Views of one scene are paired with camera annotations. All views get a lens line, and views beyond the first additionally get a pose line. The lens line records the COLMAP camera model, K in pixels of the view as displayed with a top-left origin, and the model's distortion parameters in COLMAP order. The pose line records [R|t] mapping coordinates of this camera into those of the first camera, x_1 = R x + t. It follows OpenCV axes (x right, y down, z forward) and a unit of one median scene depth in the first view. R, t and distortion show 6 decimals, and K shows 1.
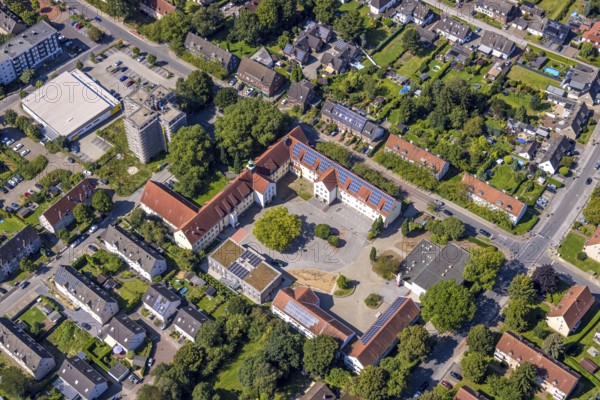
lens RADIAL K [[962.7, 0, 300.0], [0, 962.7, 200.0], [0, 0, 1]] dist [-0.007532, 0.015813]
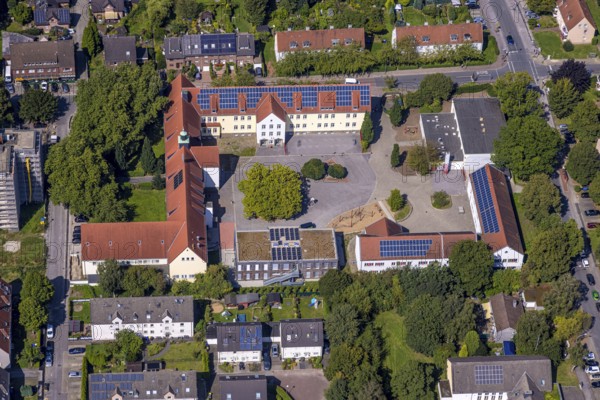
lens RADIAL K [[1731.8, 0, 300.0], [0, 1731.8, 200.0], [0, 0, 1]] dist [0.038758, 0.438887]
pose [[0.705452, -0.451549, 0.546298, -0.692512], [0.516634, 0.855281, 0.039797, -0.004743], [-0.485208, 0.254162, 0.836645, -0.060422]]
